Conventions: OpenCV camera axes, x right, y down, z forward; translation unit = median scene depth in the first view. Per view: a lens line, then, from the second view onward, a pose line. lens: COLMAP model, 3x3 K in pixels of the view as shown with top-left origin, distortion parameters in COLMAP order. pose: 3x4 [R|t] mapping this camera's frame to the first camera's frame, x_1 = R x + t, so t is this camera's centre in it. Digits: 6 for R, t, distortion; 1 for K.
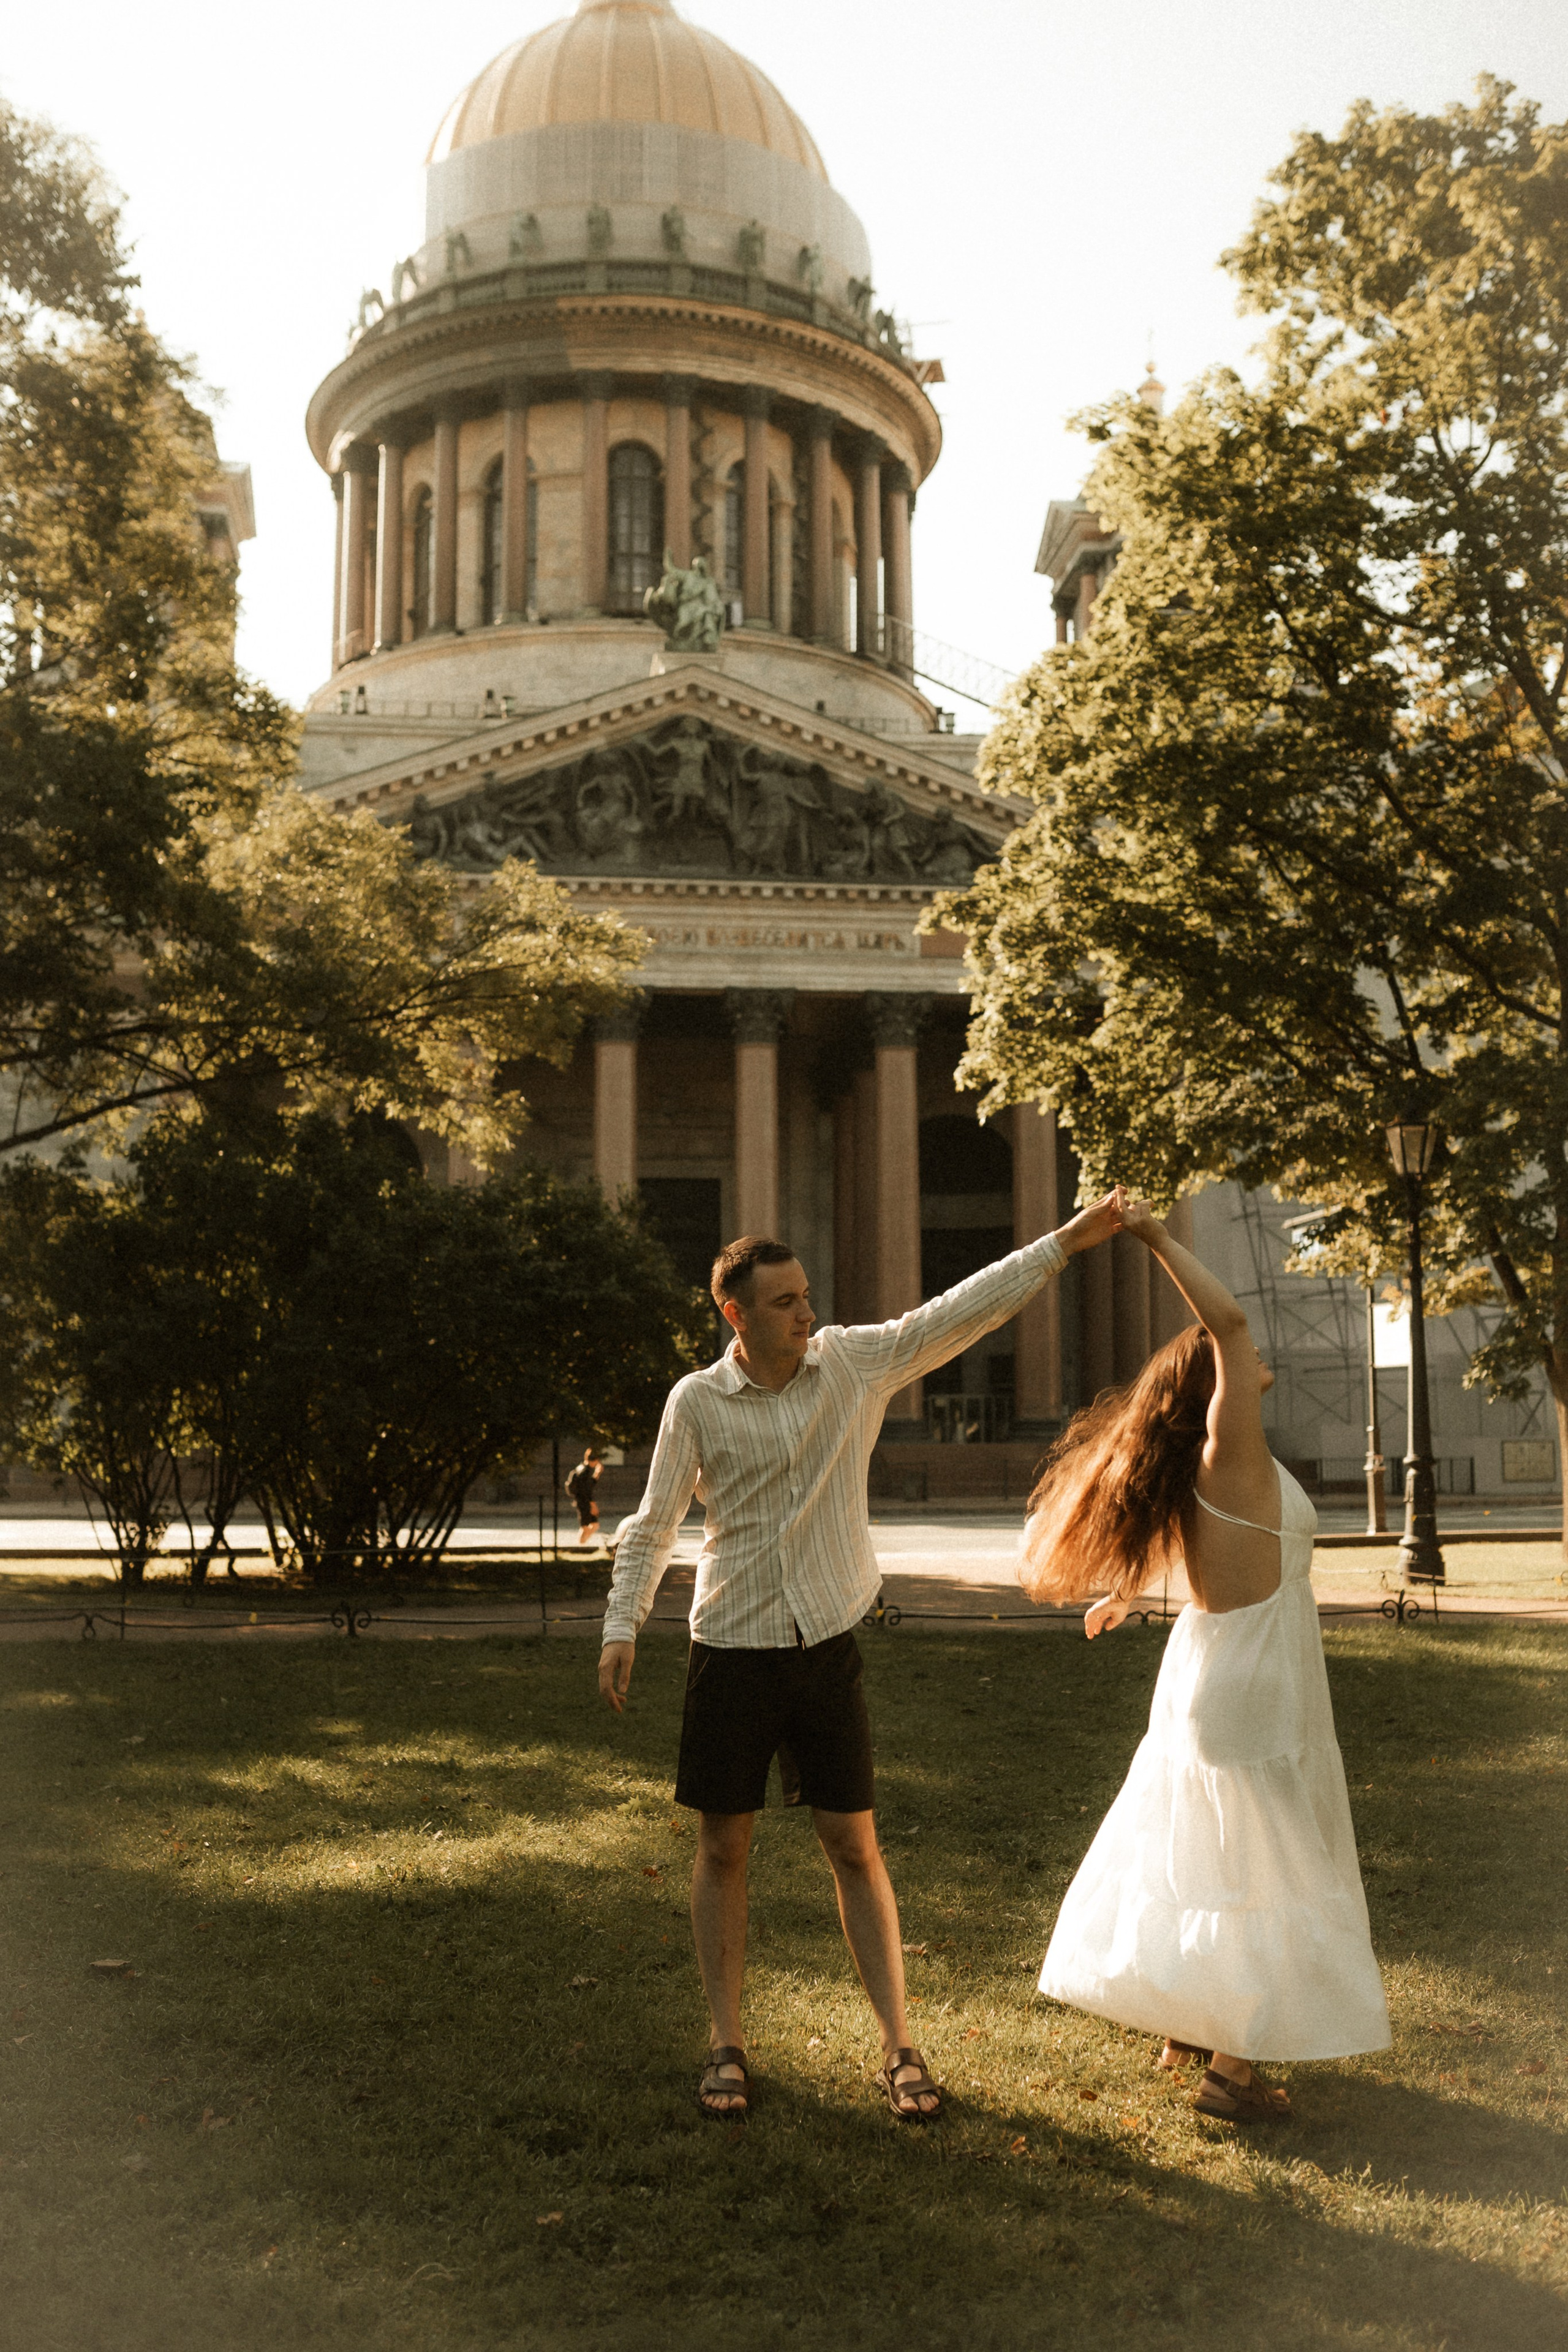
lens RADIAL K [[2314.3, 0, 782.0], [0, 2314.3, 1203.4], [0, 0, 1]] dist [-0.075112, 0.114325]
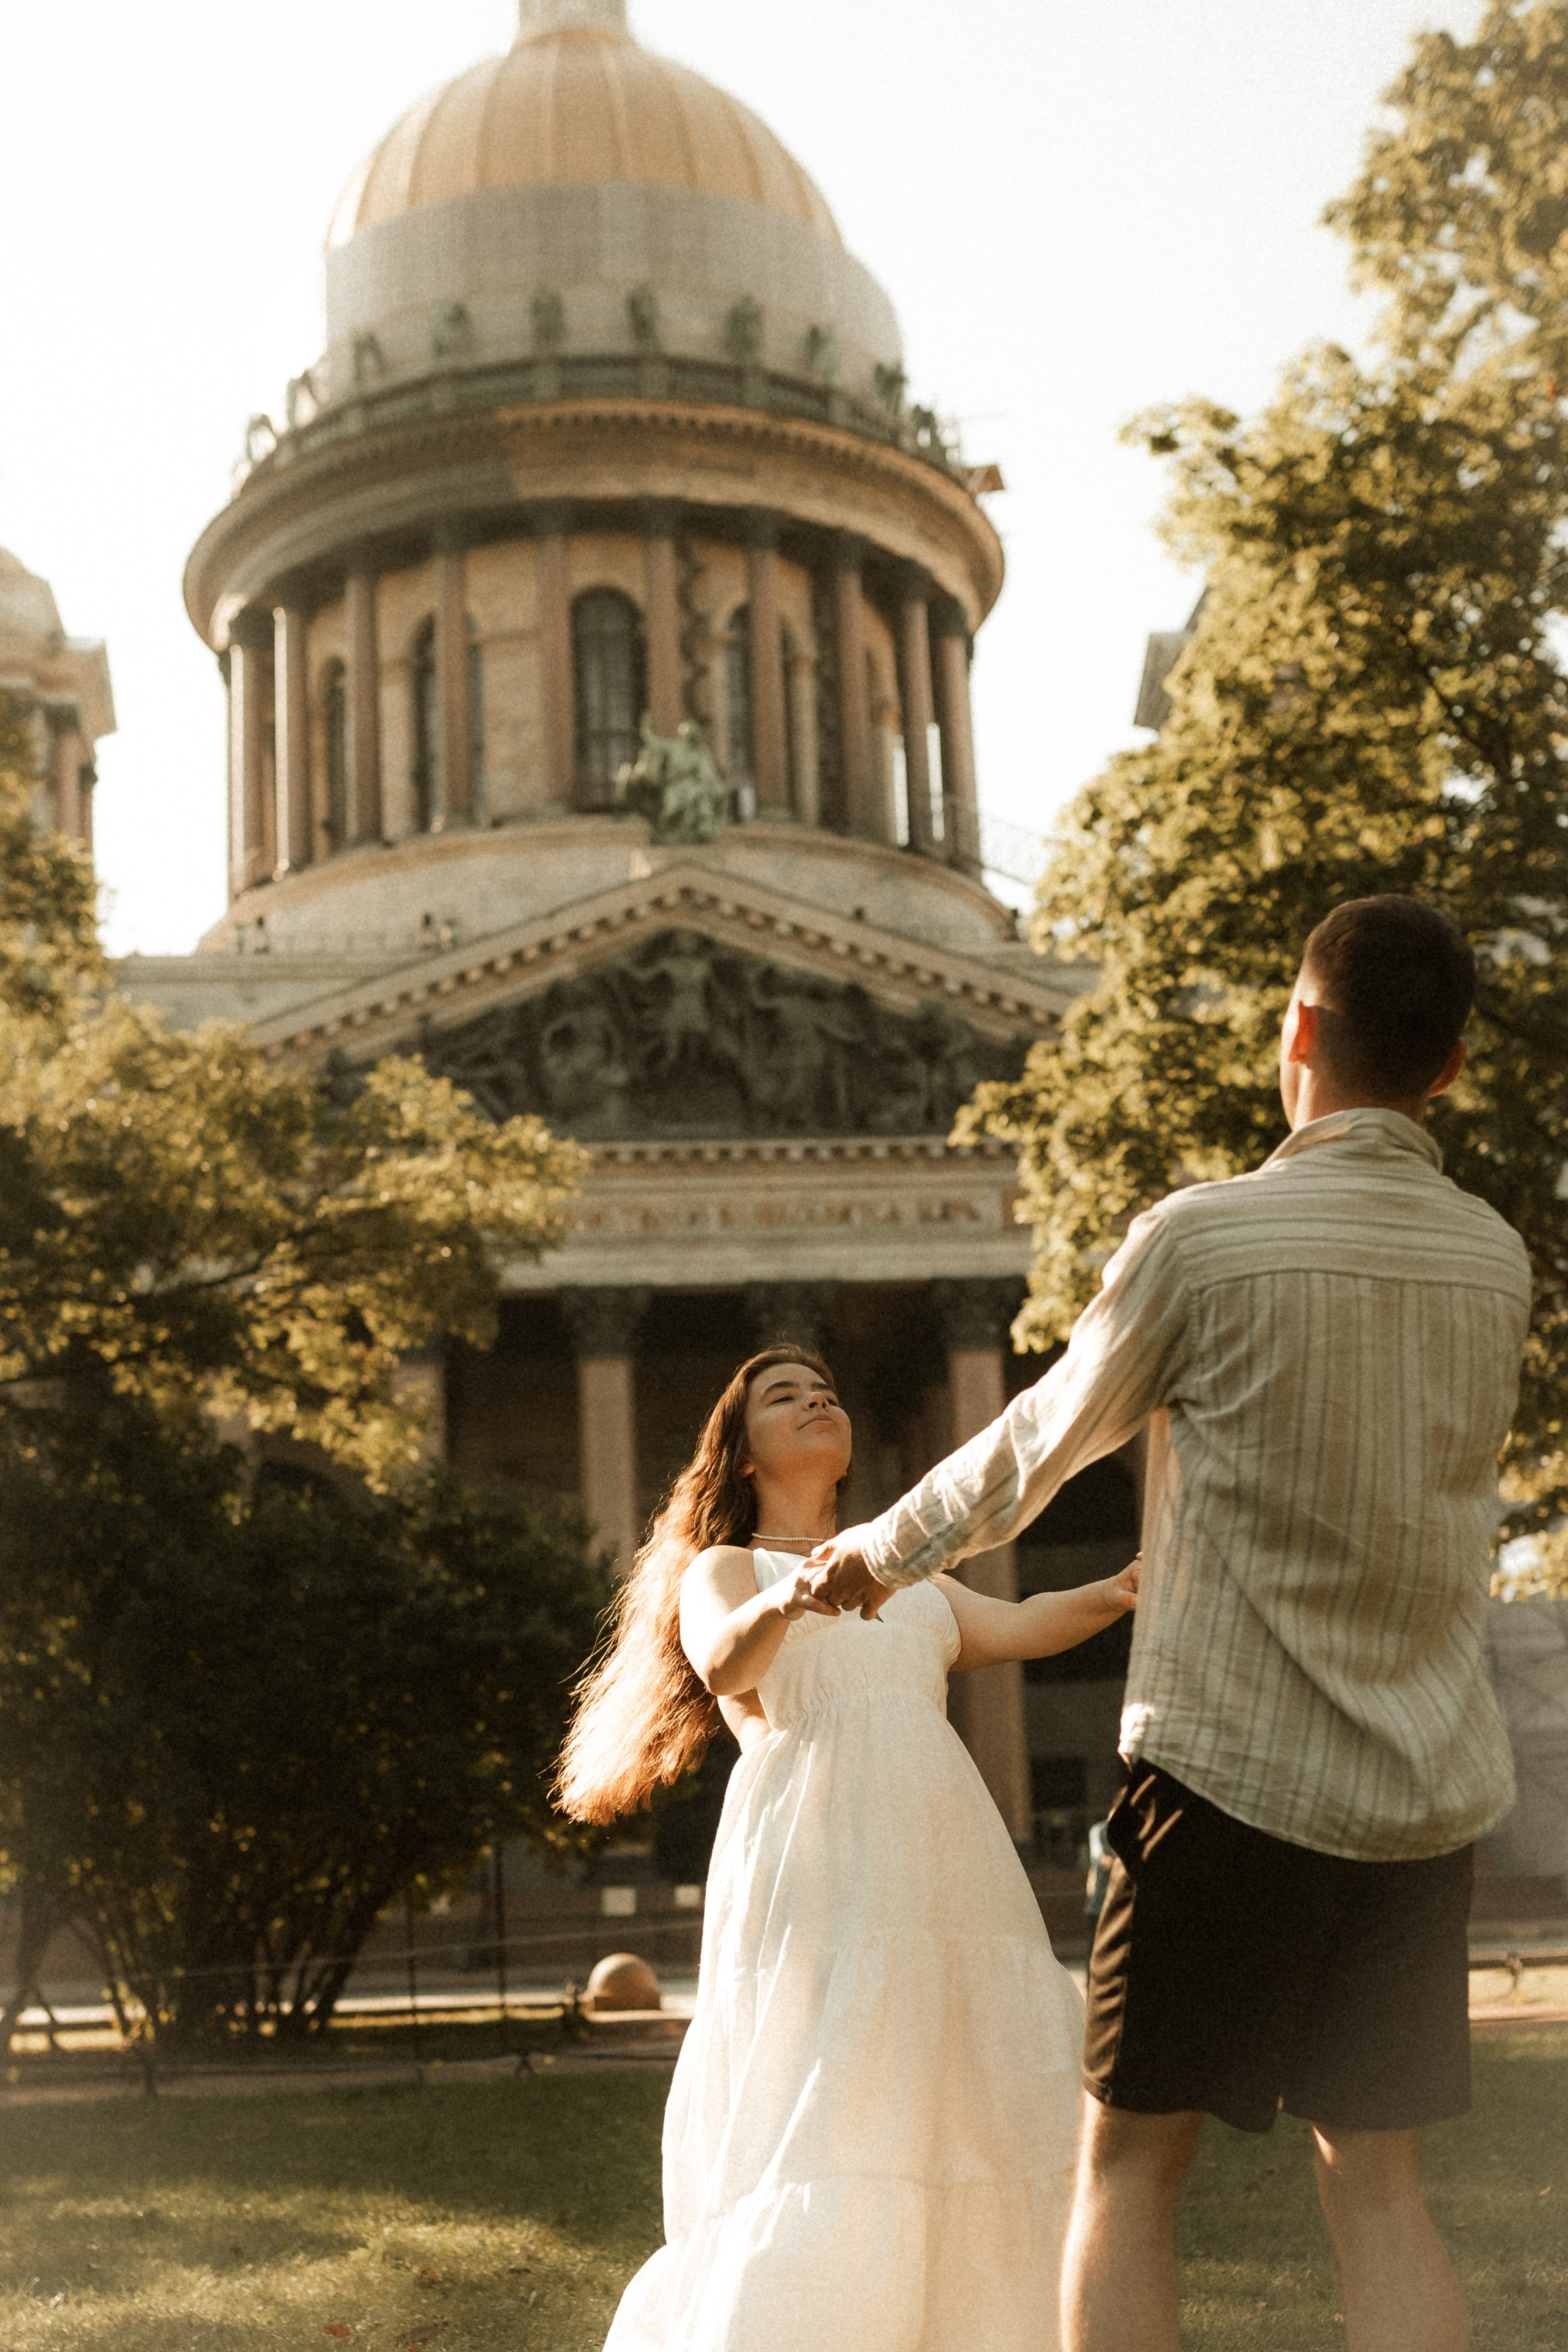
lens RADIAL K [[3001.7, 0, 741.0], [0, 3001.7, 1495.2], [0, 0, 1]] dist [-0.076872, 0.112038]
pose [[0.998364, -0.043051, -0.037628, 0.008125], [0.041839, 0.998598, -0.032430, 0.008787], [0.038972, 0.030802, 0.998765, 0.017760]]
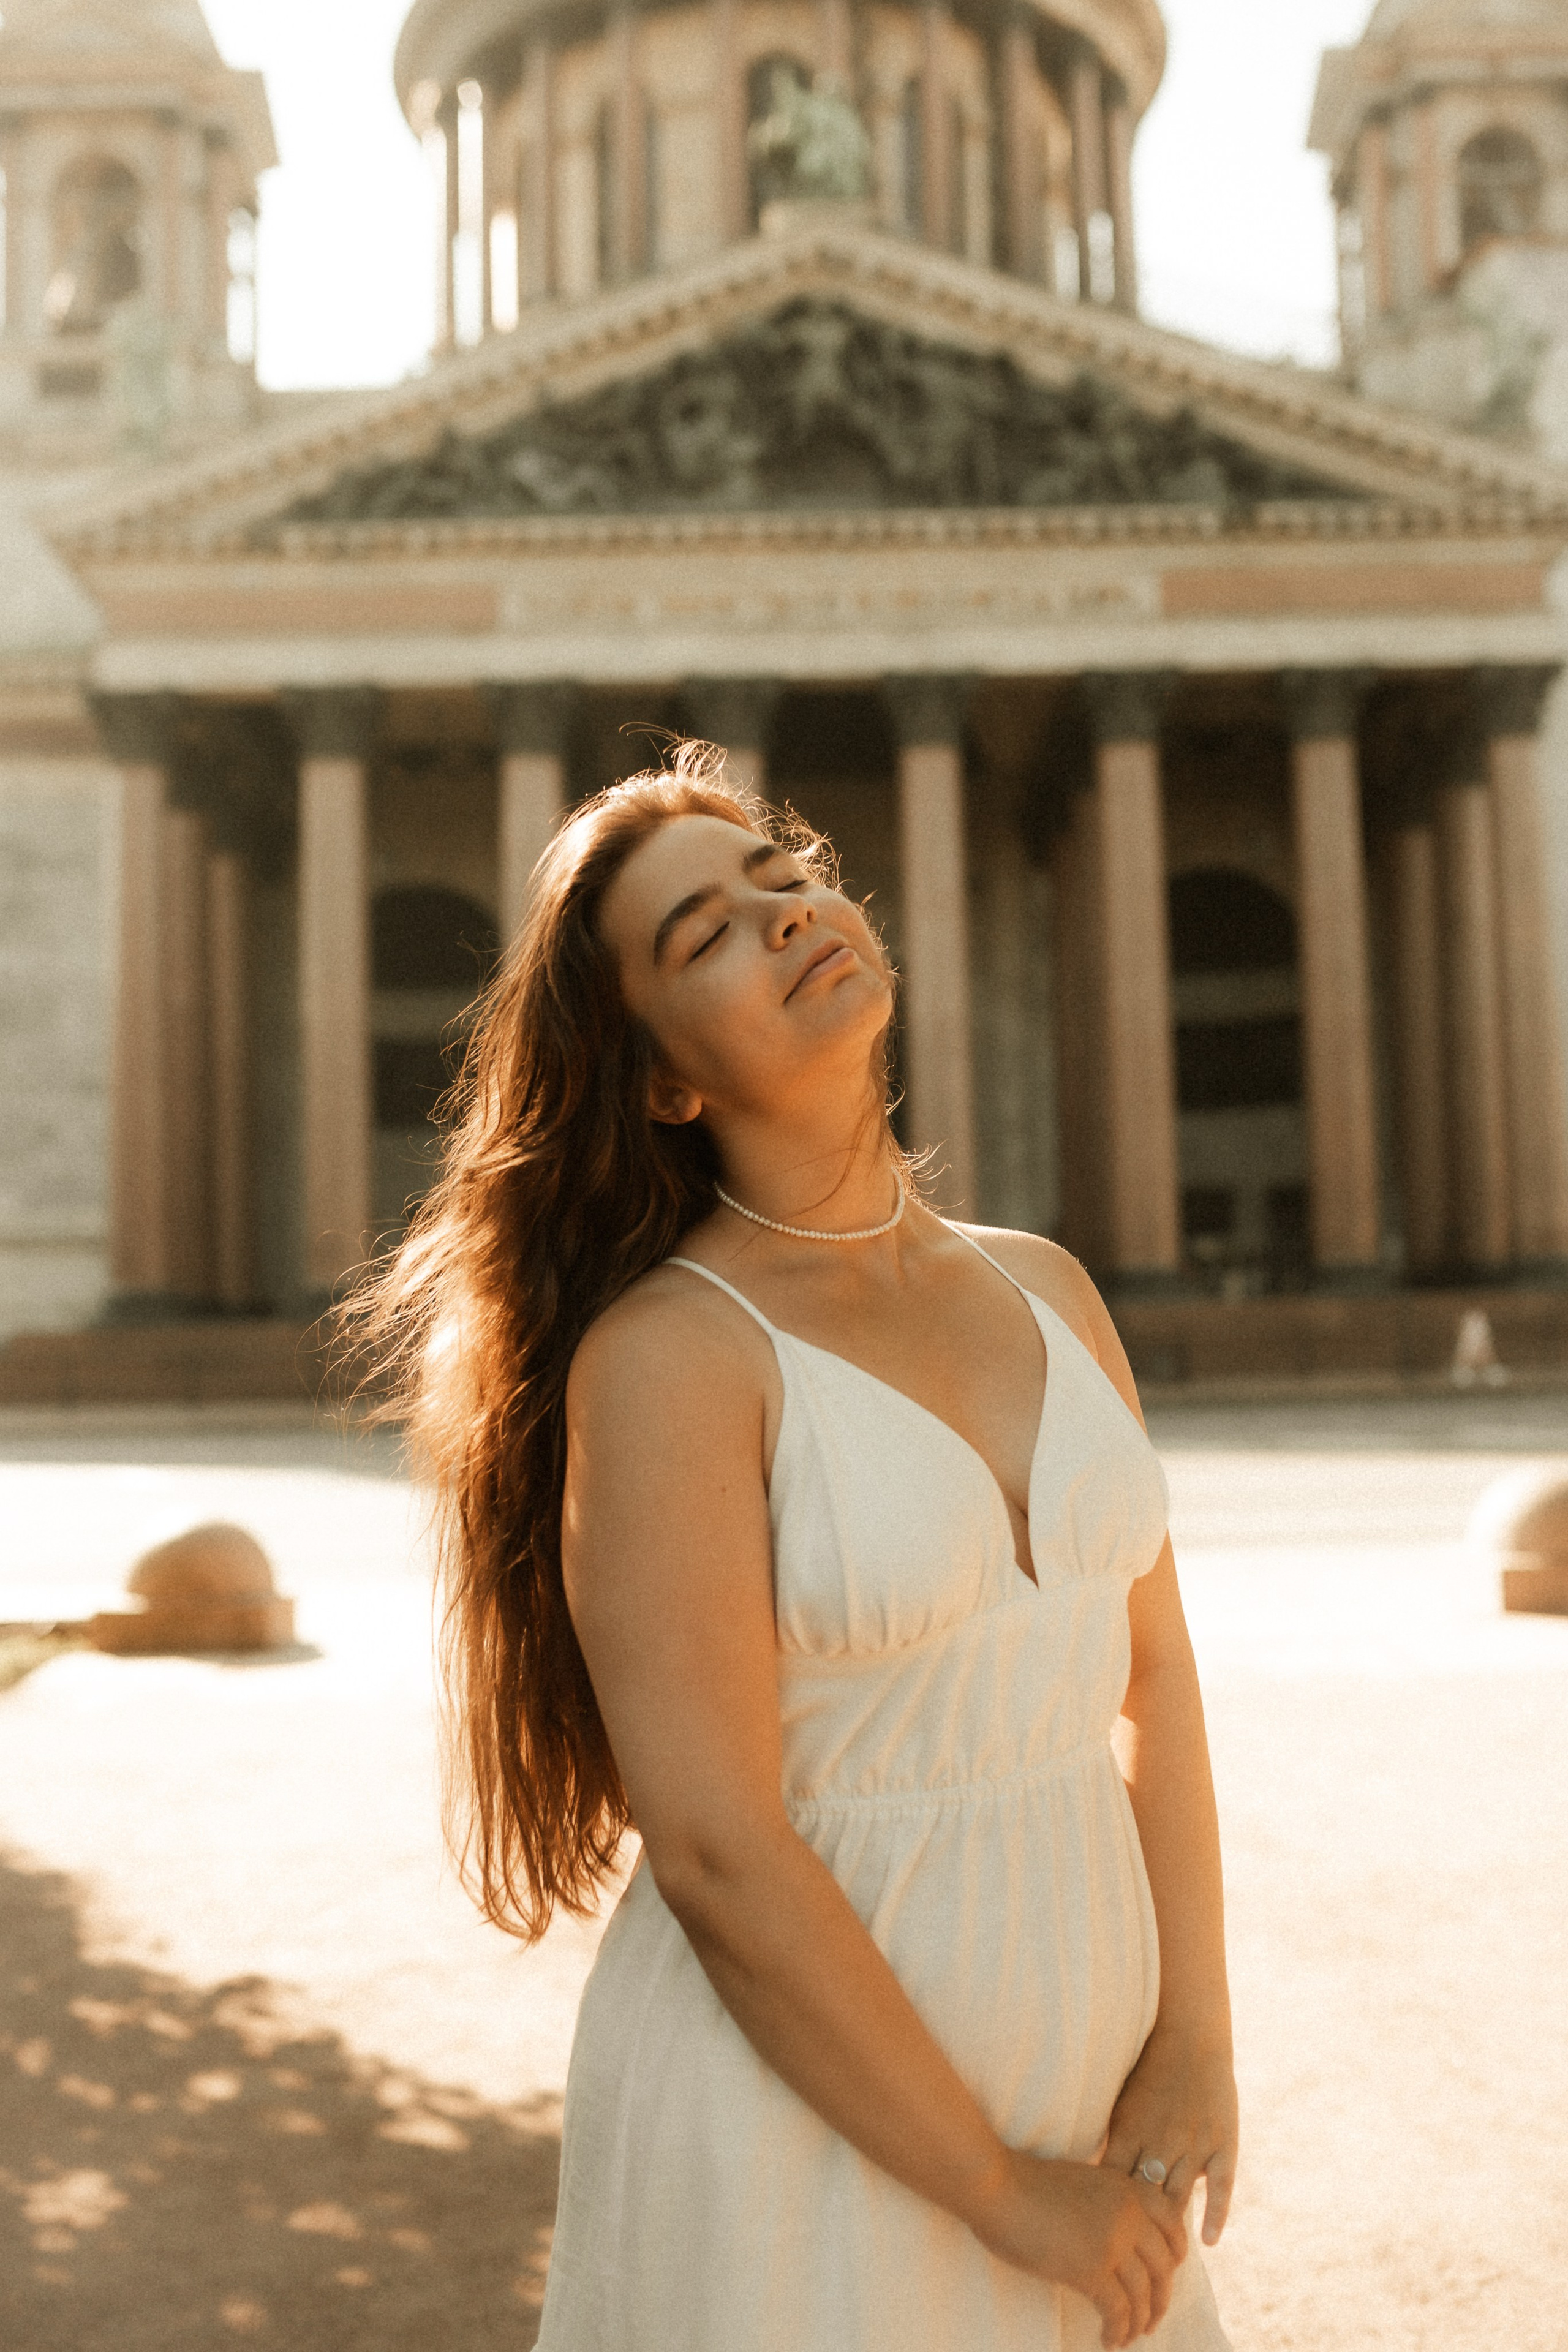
lens RADIAL K [[2270.5, 0, 783.3], [0, 2270.5, 1165.6], [0, 0, 1]] dist [-0.063756, 0.089863]
pose [[0.992621, -0.030125, -0.117457, 0.023038], [0.033710, 0.999021, 0.028657, 0.038847], [0.116478, -0.032405, 0.992664, 0.301636]]
